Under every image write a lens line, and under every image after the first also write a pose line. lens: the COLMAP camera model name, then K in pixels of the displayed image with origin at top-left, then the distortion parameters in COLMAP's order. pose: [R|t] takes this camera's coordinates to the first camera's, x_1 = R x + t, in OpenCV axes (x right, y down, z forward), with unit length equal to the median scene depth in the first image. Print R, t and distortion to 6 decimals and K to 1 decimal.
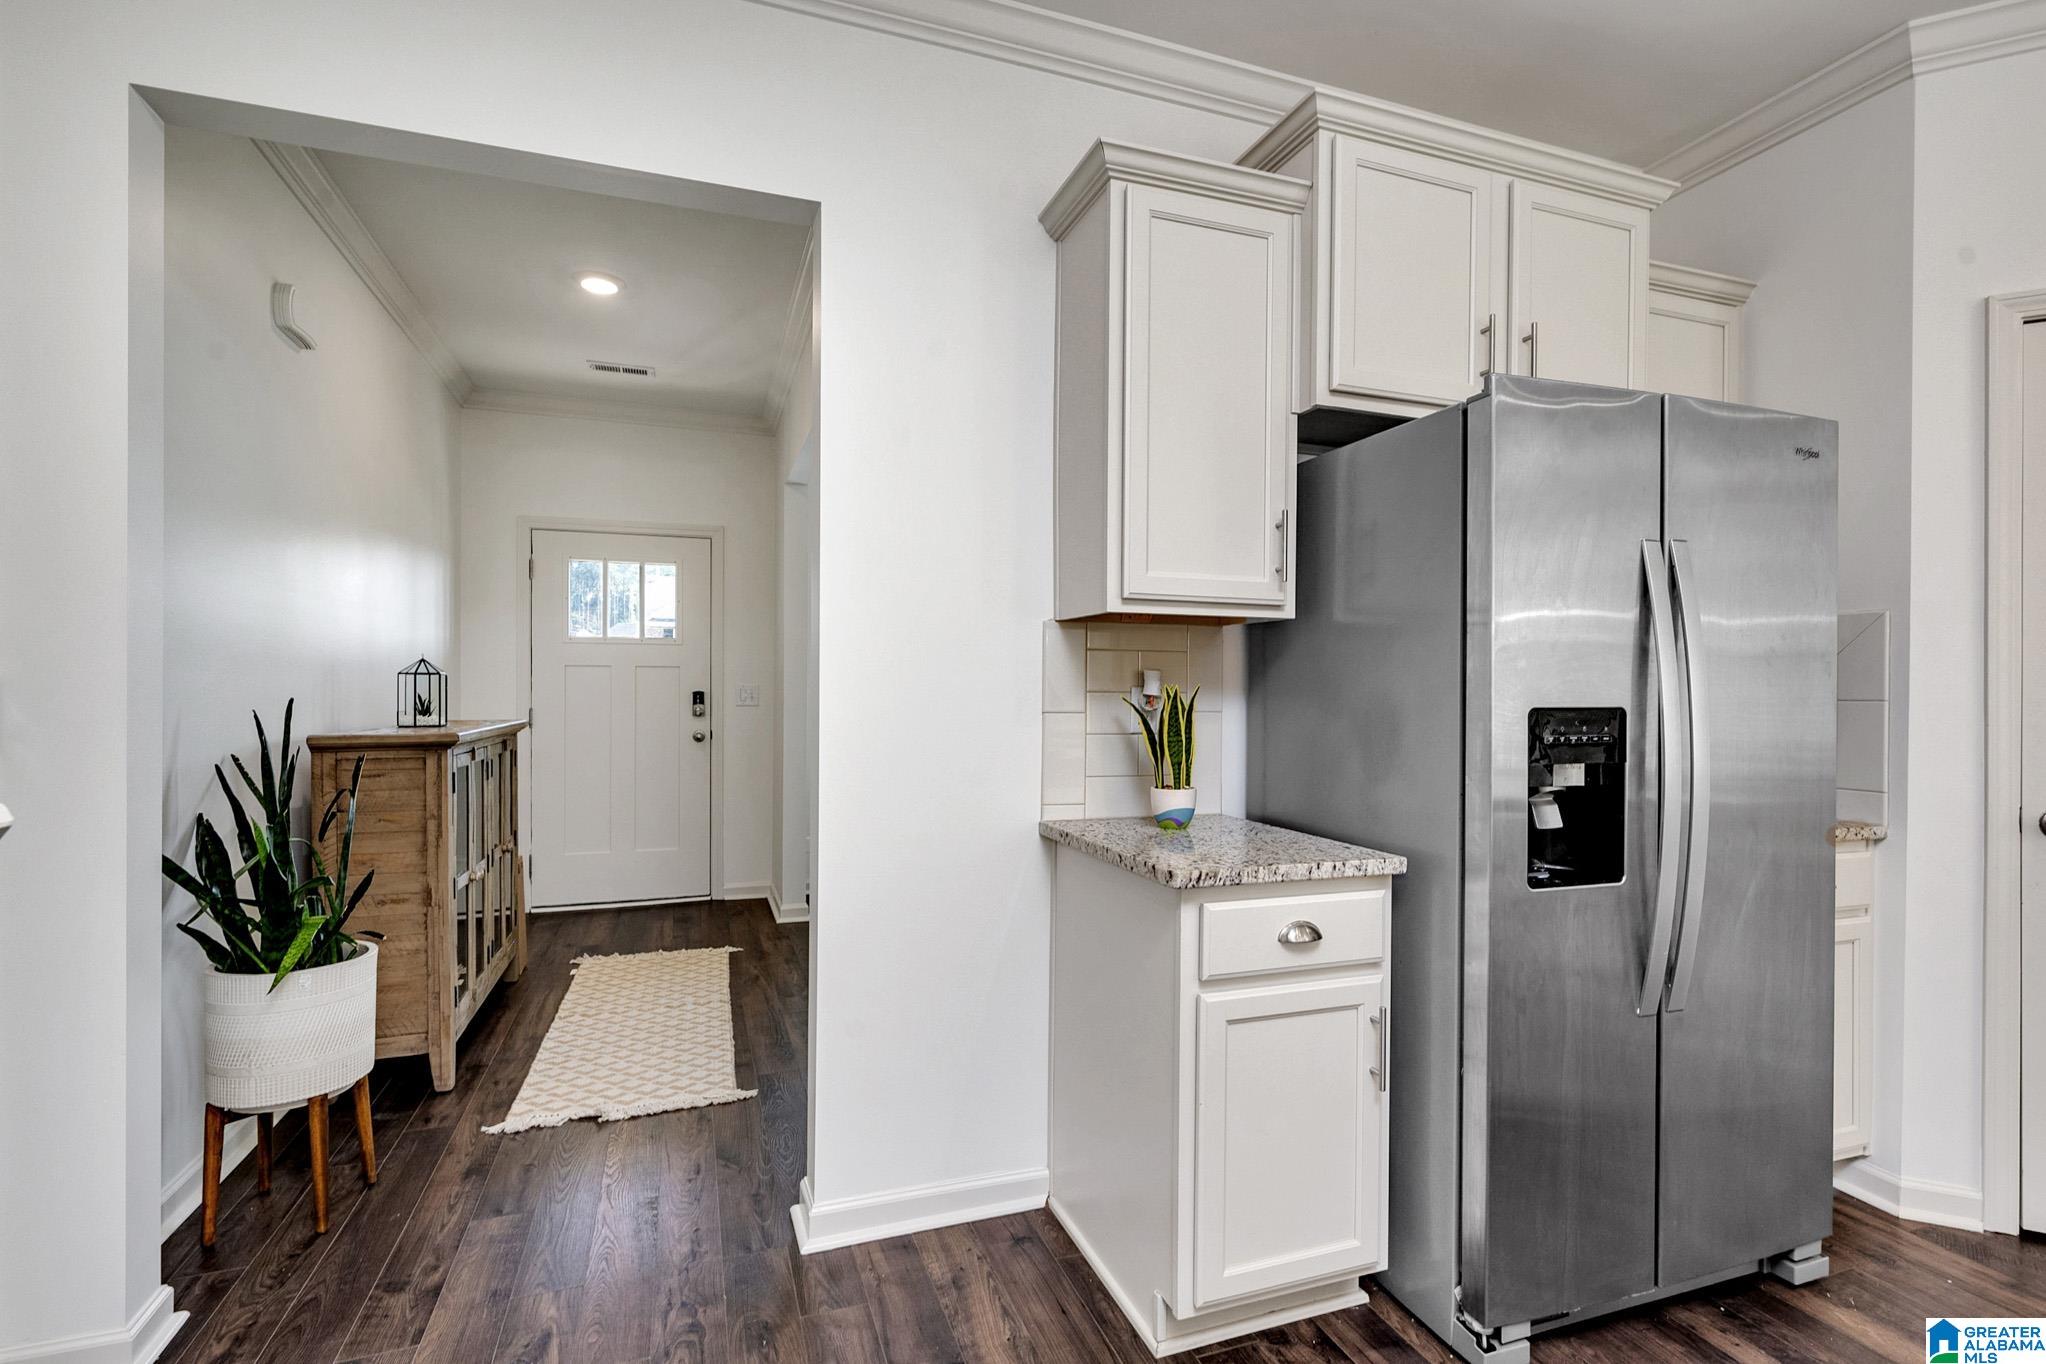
lens RADIAL K [[950.2, 0, 1016.9], [0, 950.2, 685.6], [0, 0, 1]] dist [-0.000753, -0.000267]
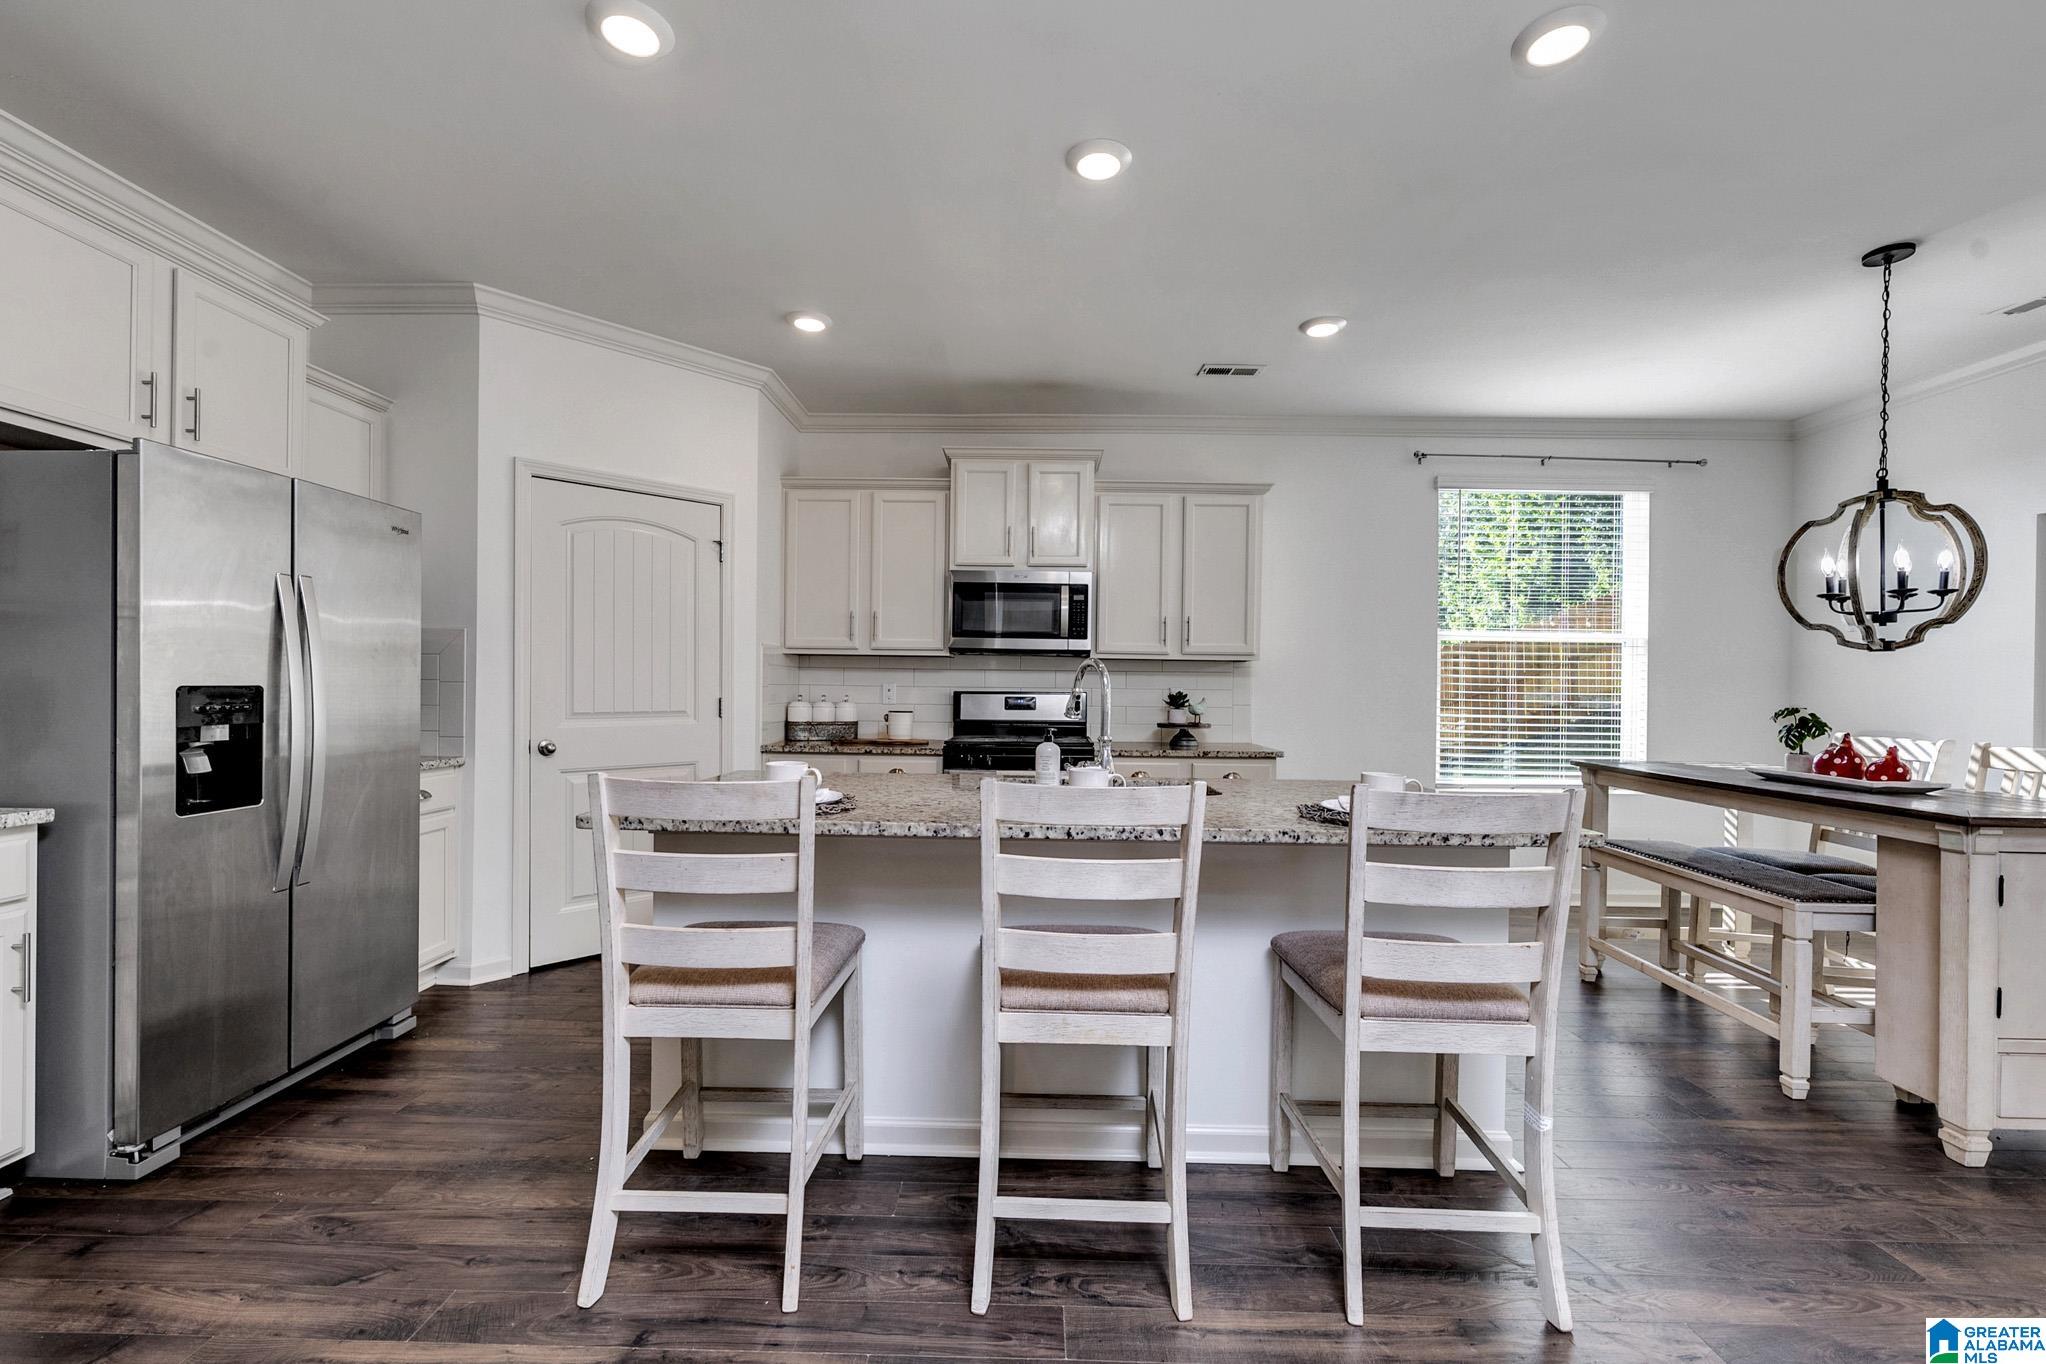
lens RADIAL K [[848.2, 0, 1021.2], [0, 848.2, 686.5], [0, 0, 1]] dist [0.000776, -0.000158]
pose [[0.344637, -0.006542, 0.938713, -0.176393], [-0.004635, 0.999952, 0.008670, 0.006924], [-0.938725, -0.007339, 0.344590, -0.515663]]
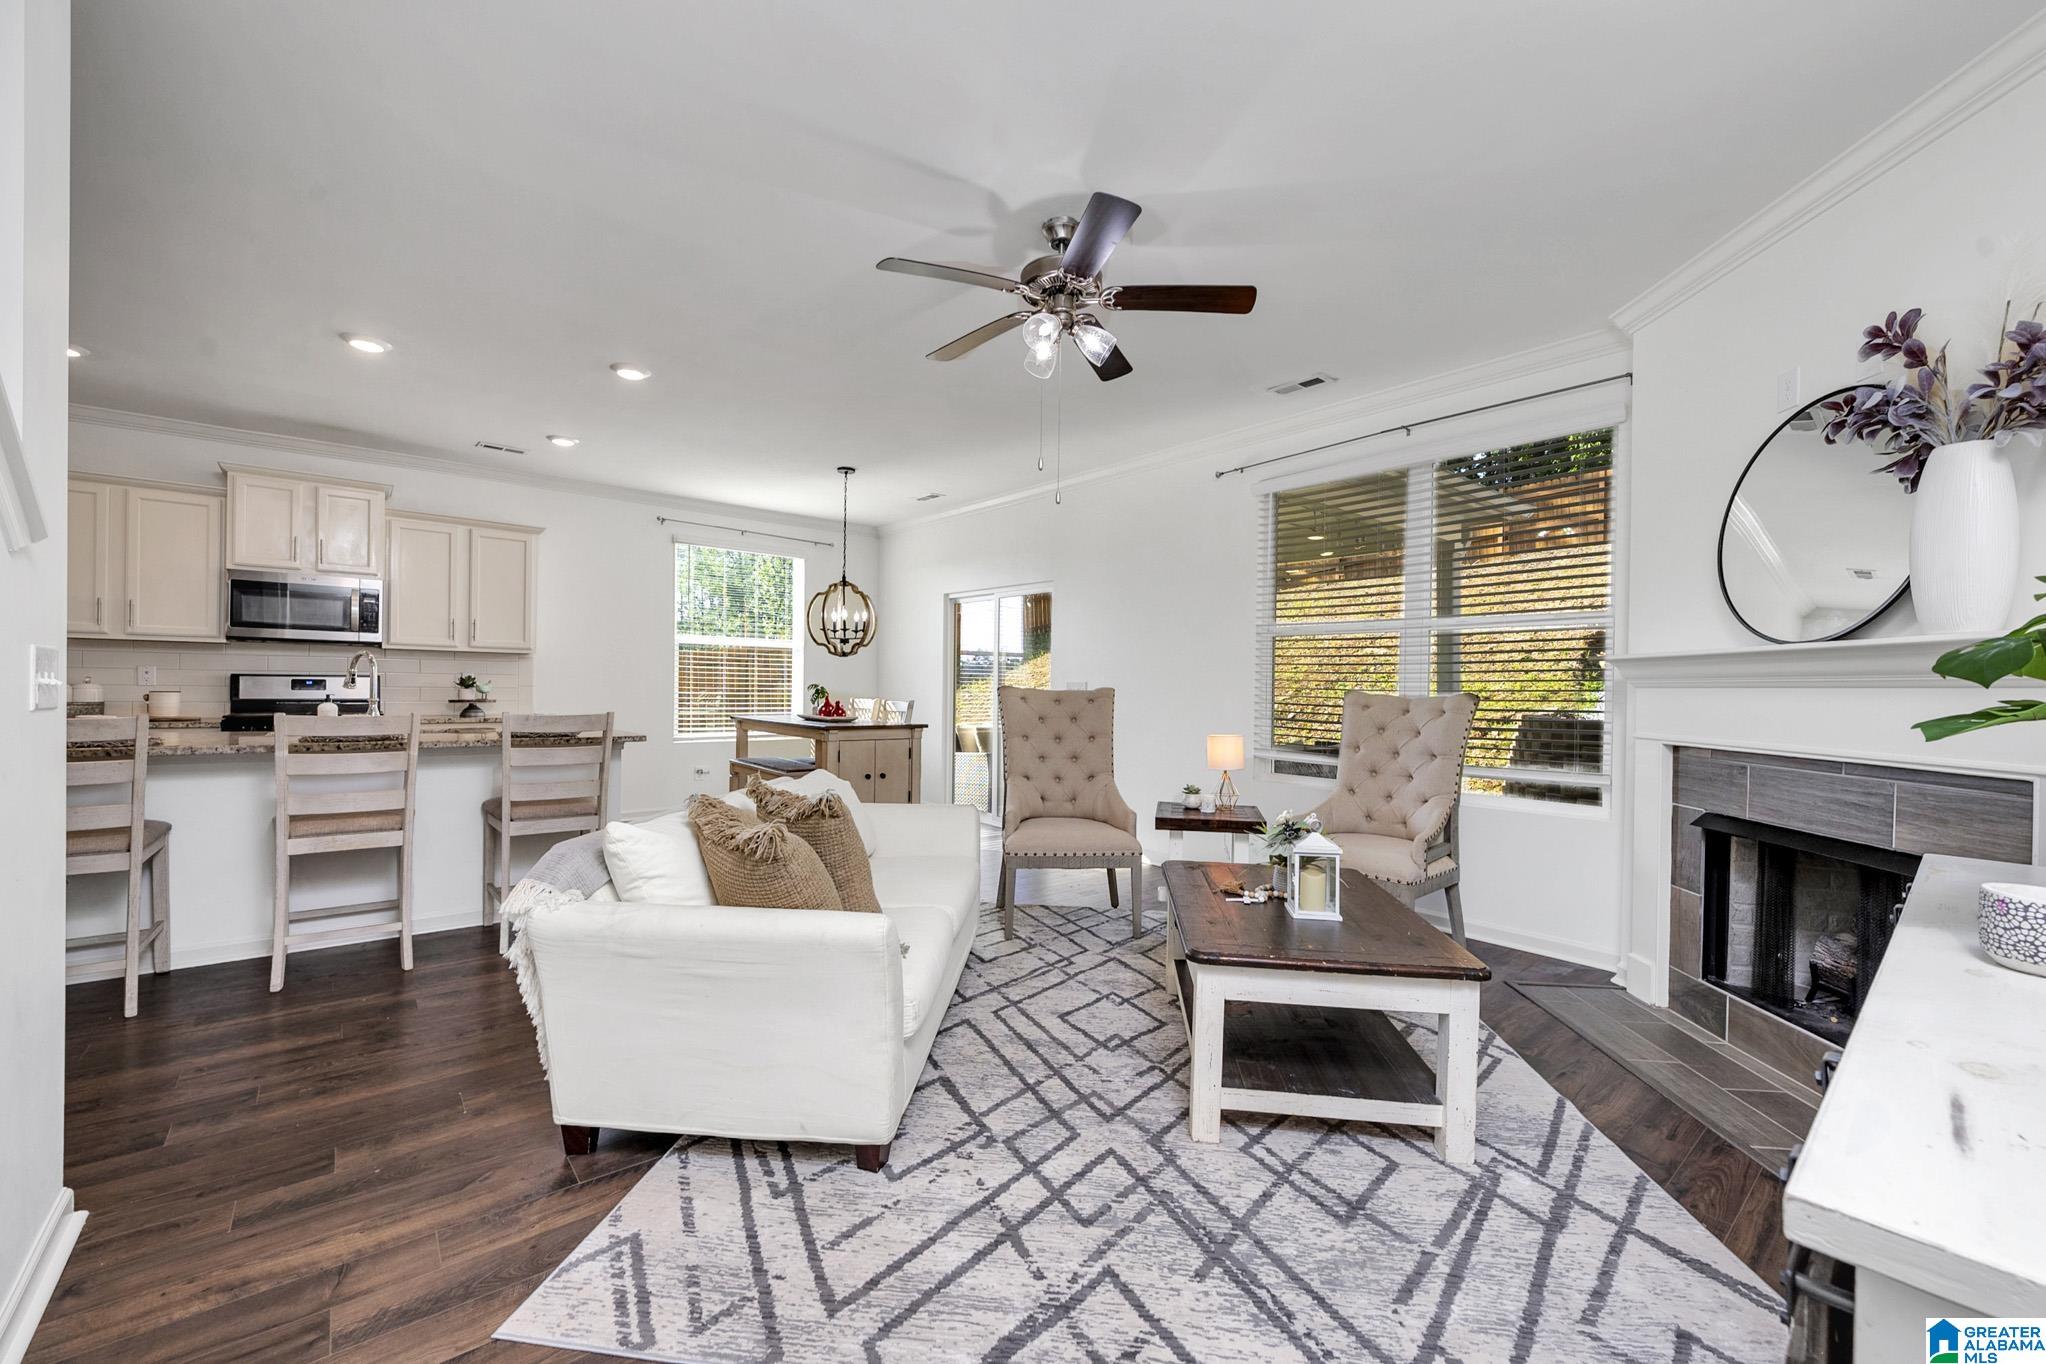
lens RADIAL K [[809.2, 0, 1012.4], [0, 809.2, 689.2], [0, 0, 1]] dist [-0.000835, -0.000157]
pose [[-0.350189, -0.017981, 0.936507, -1.339290], [-0.013445, 0.999809, 0.014169, 0.021305], [-0.936583, -0.007629, -0.350364, -0.965570]]
